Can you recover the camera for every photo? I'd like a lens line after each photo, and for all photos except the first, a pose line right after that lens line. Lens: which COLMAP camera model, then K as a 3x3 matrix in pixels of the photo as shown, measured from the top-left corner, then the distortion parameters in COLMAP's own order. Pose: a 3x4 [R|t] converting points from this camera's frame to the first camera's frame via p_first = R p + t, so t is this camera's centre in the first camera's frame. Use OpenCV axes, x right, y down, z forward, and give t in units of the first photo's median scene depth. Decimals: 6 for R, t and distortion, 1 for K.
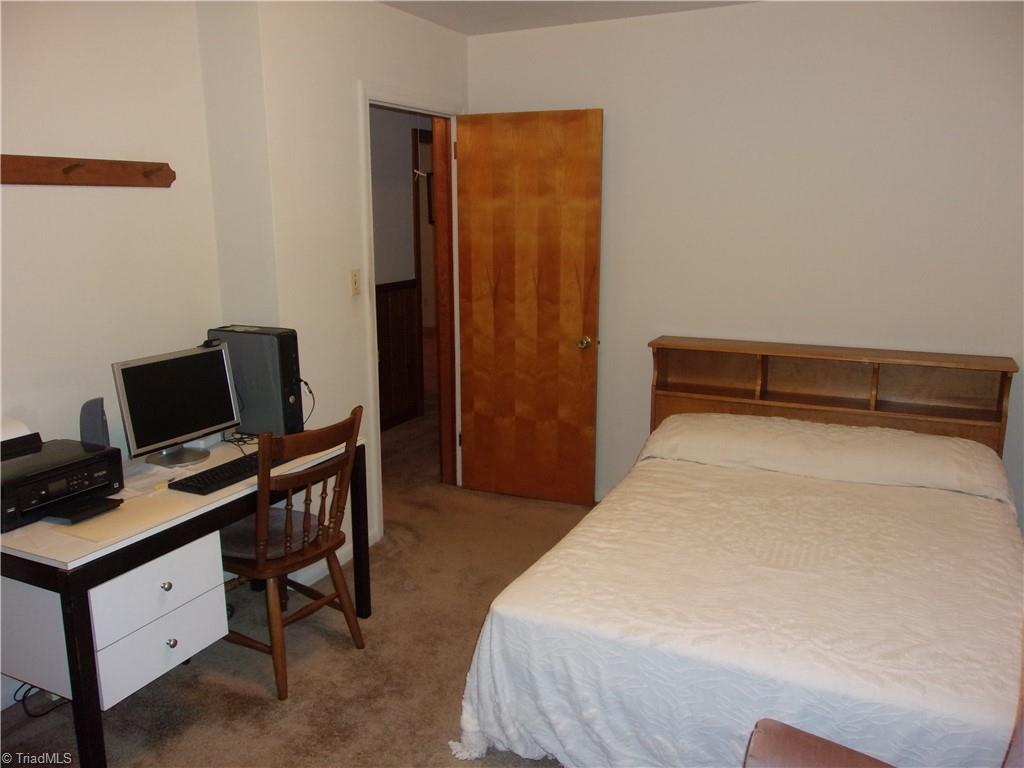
lens RADIAL K [[810.8, 0, 512.2], [0, 810.8, 385.4], [0, 0, 1]] dist [-0.002096, 0.028146]
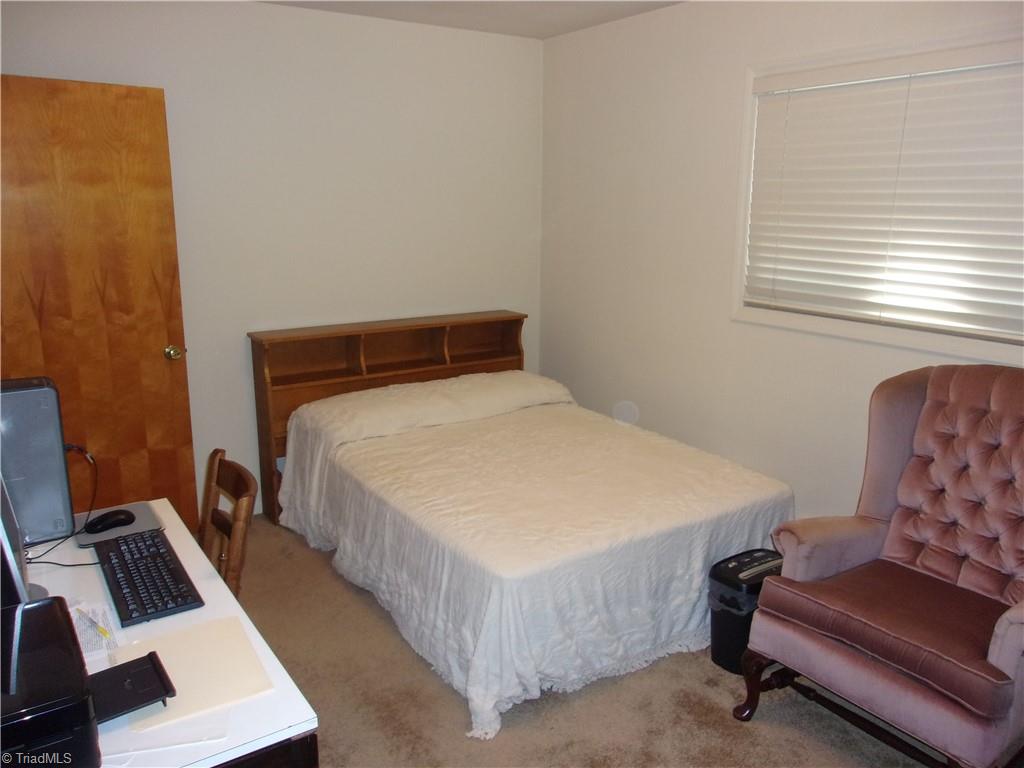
lens RADIAL K [[810.8, 0, 509.7], [0, 810.8, 385.4], [0, 0, 1]] dist [-0.002096, 0.028146]
pose [[0.503431, -0.189390, 0.843023, -0.627674], [0.183988, 0.976802, 0.109571, -0.062624], [-0.844219, 0.099945, 0.526599, 0.297804]]
